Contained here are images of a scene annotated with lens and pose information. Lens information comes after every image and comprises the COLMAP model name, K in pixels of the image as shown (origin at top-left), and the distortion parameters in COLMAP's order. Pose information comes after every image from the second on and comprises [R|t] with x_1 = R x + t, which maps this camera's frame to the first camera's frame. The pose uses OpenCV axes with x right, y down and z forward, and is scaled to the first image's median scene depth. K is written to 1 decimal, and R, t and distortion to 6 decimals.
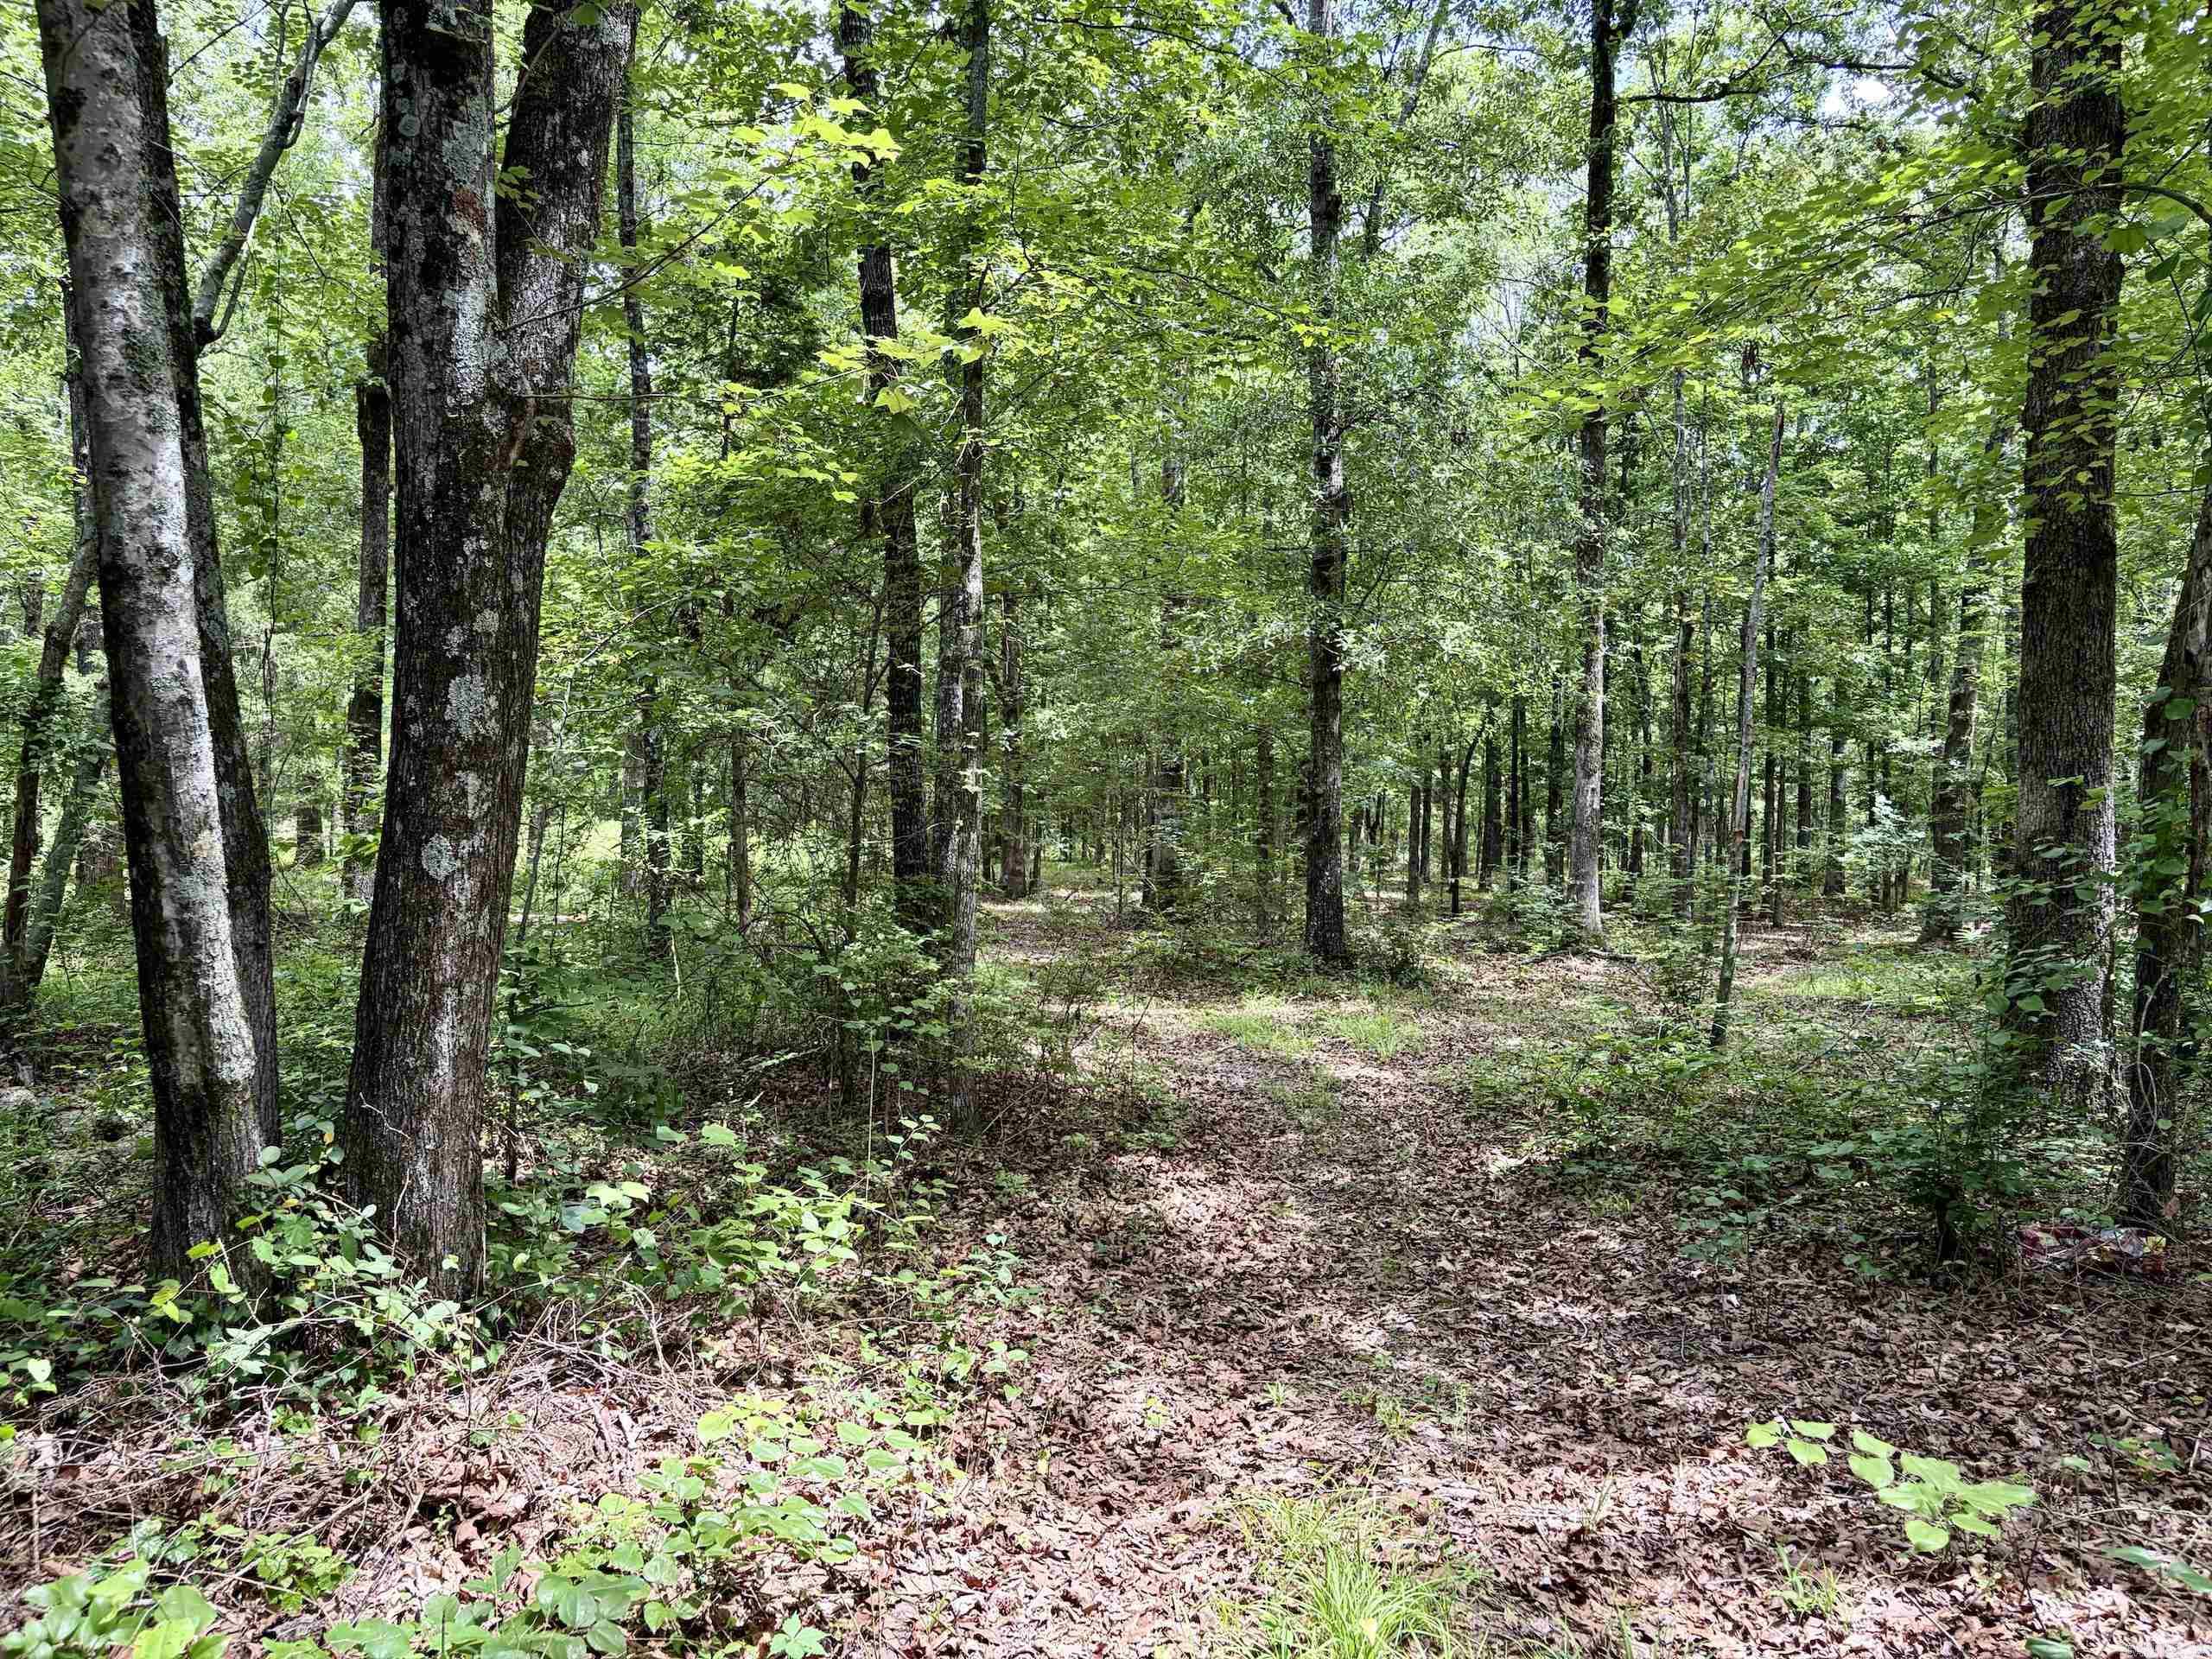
lens RADIAL K [[1681.0, 0, 1105.7], [0, 1681.0, 827.2], [0, 0, 1]] dist [0.082797, -0.100223]
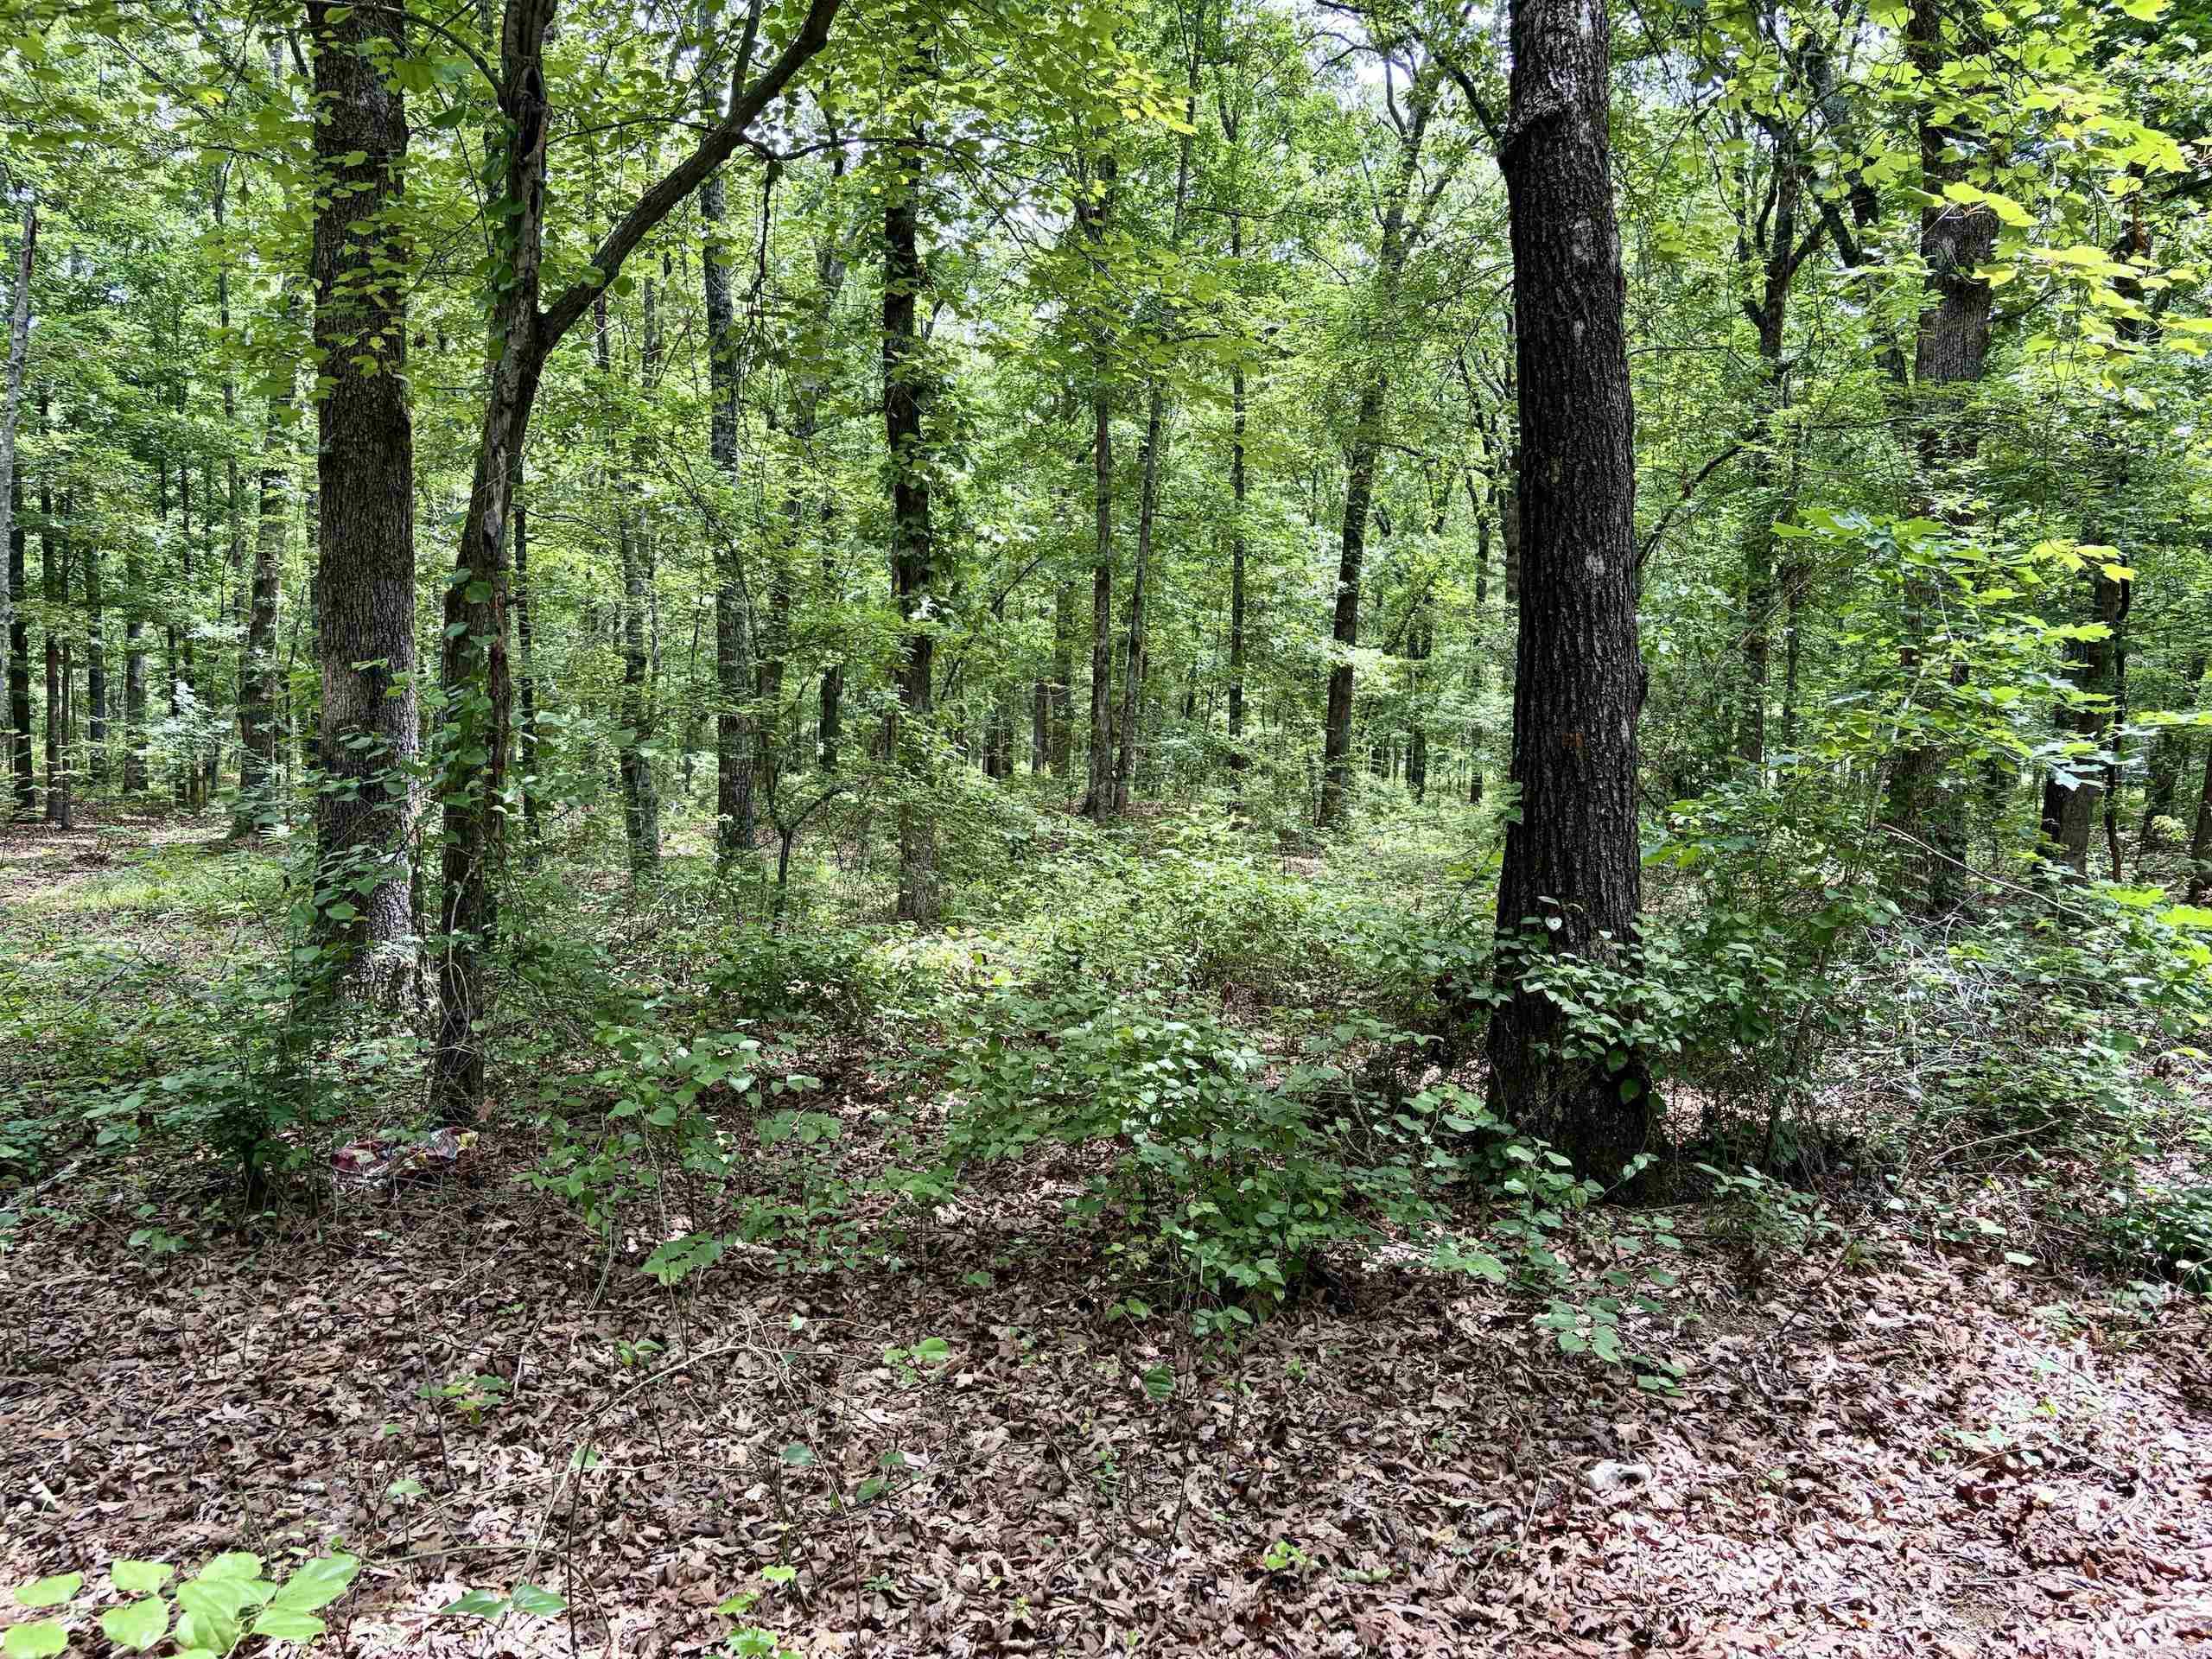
lens RADIAL K [[1681.0, 0, 1105.7], [0, 1681.0, 827.2], [0, 0, 1]] dist [0.082797, -0.100223]
pose [[0.606572, -0.051533, 0.793357, 0.060820], [0.000926, 0.997942, 0.064114, 0.001305], [-0.795028, -0.038156, 0.605371, 0.109048]]
